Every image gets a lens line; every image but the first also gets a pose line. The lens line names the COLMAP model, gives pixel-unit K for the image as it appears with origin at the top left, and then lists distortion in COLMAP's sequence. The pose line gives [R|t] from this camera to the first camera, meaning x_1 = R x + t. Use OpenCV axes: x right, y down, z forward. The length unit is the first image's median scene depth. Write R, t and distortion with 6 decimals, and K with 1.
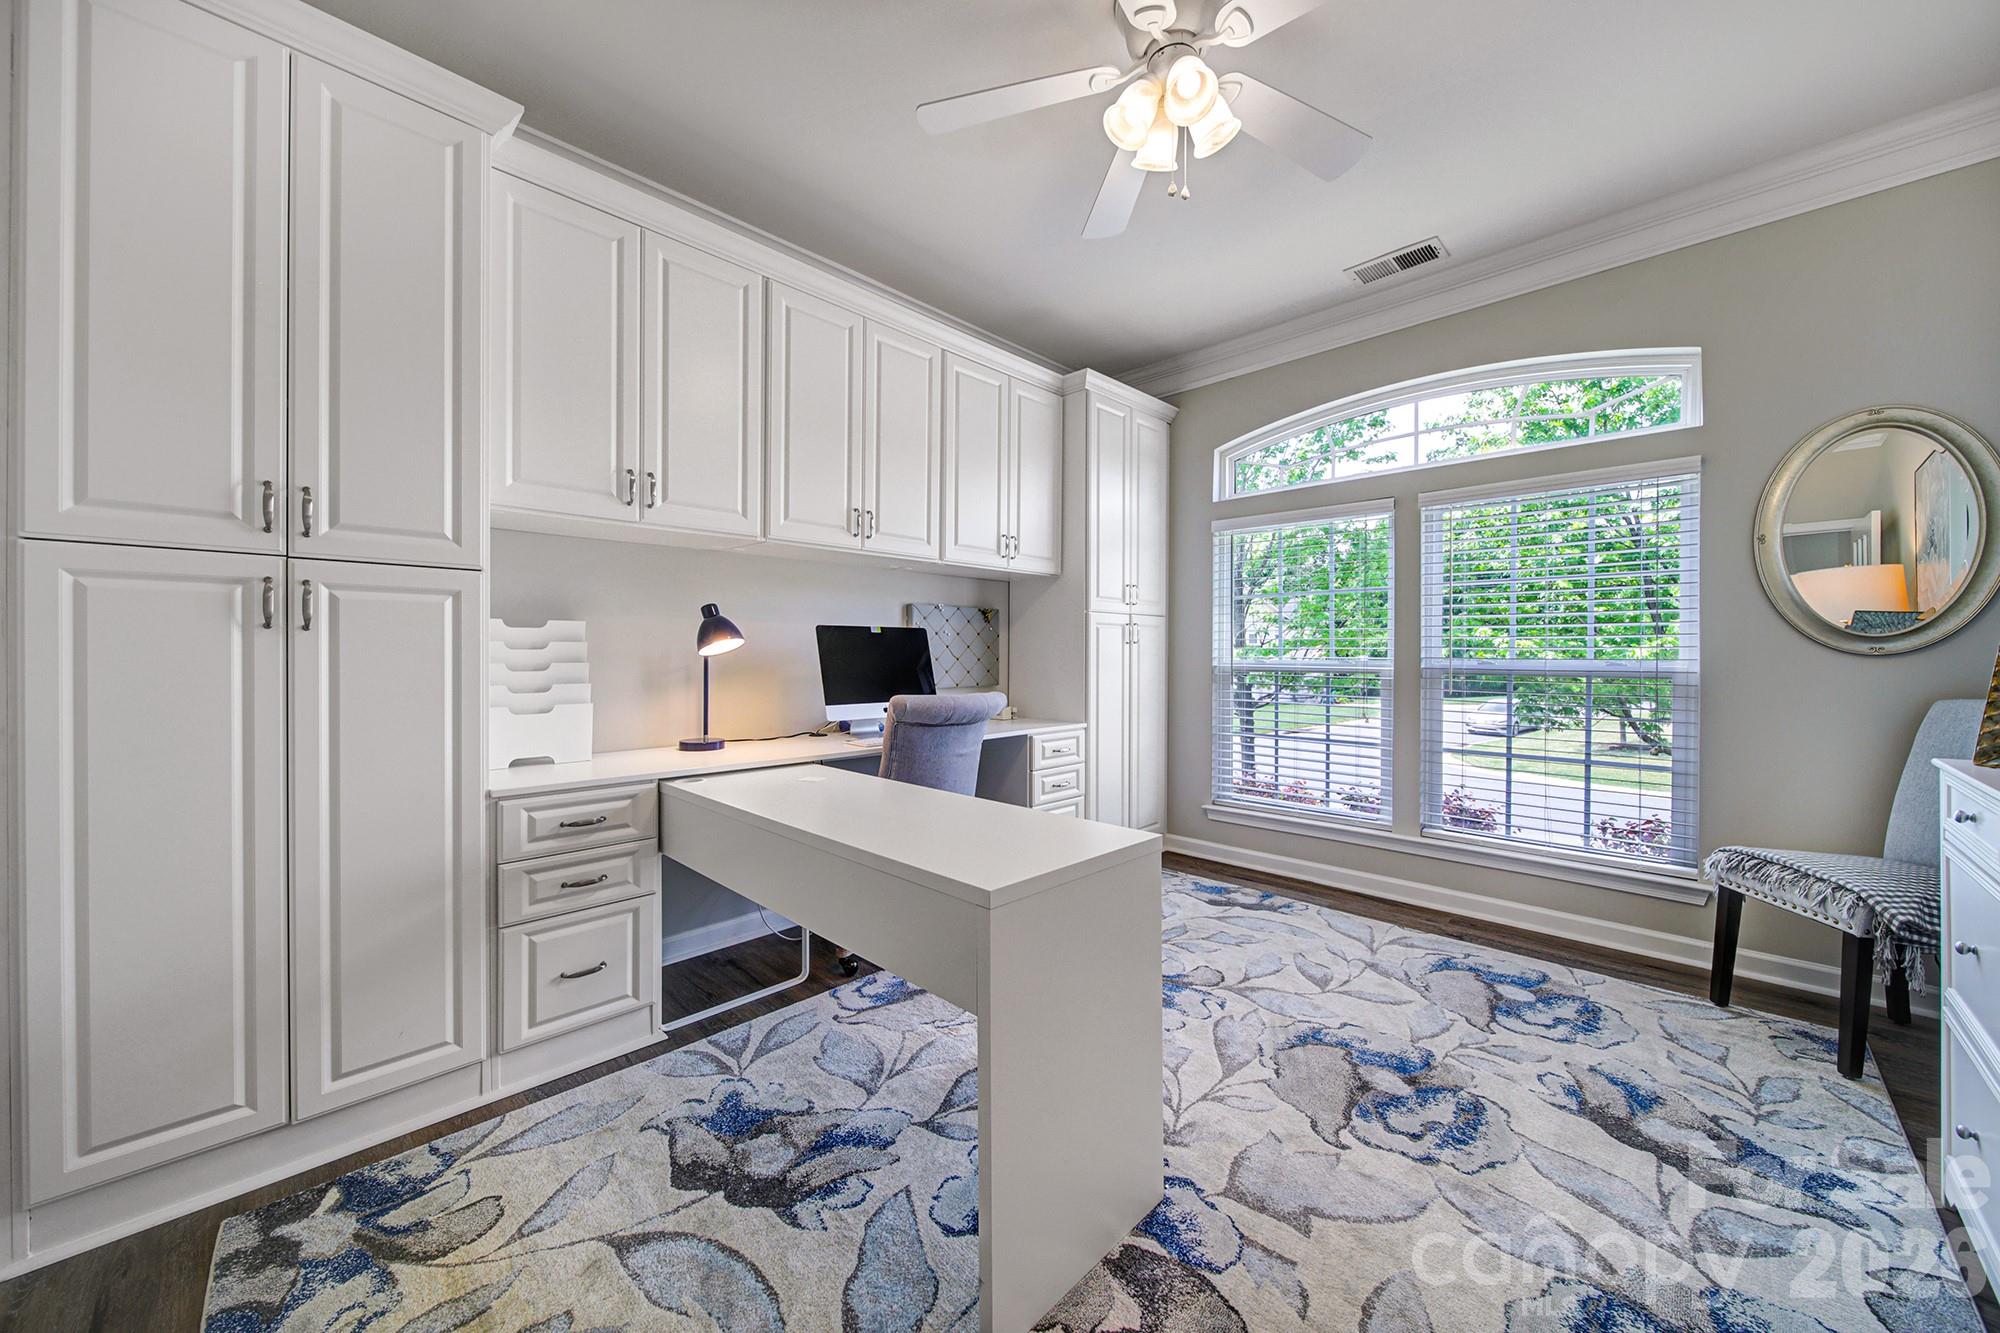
lens RADIAL K [[716.6, 0, 997.4], [0, 716.6, 663.7], [0, 0, 1]] dist [-0.000634, -0.000606]
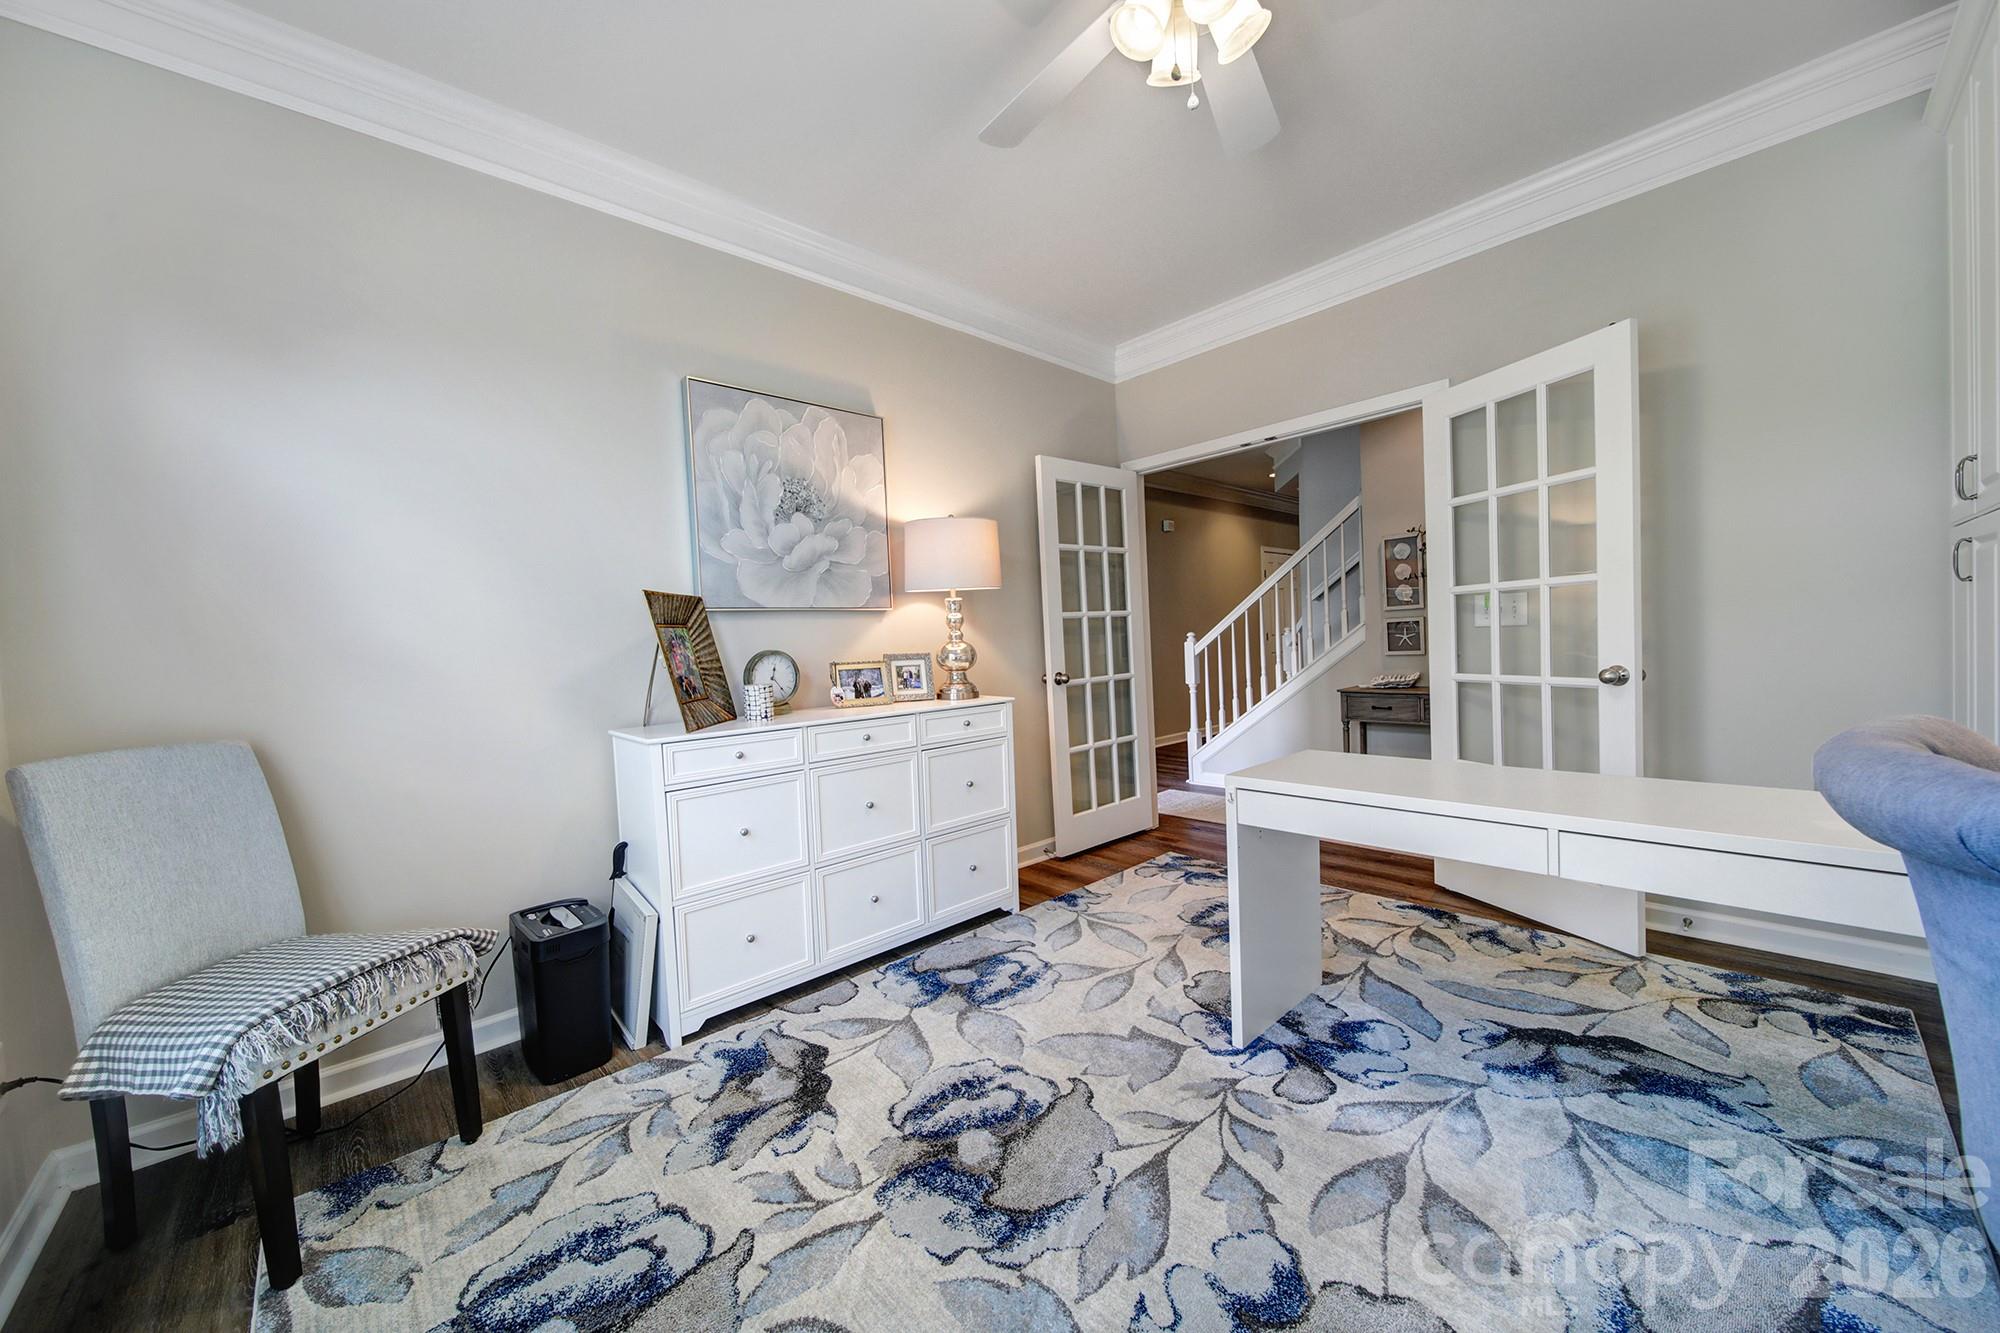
lens RADIAL K [[716.6, 0, 997.4], [0, 716.6, 663.7], [0, 0, 1]] dist [-0.000634, -0.000606]
pose [[-0.997790, 0.045454, 0.048466, 0.470832], [0.047624, 0.997870, 0.044584, -0.034580], [-0.046337, 0.046794, -0.997829, 1.910152]]
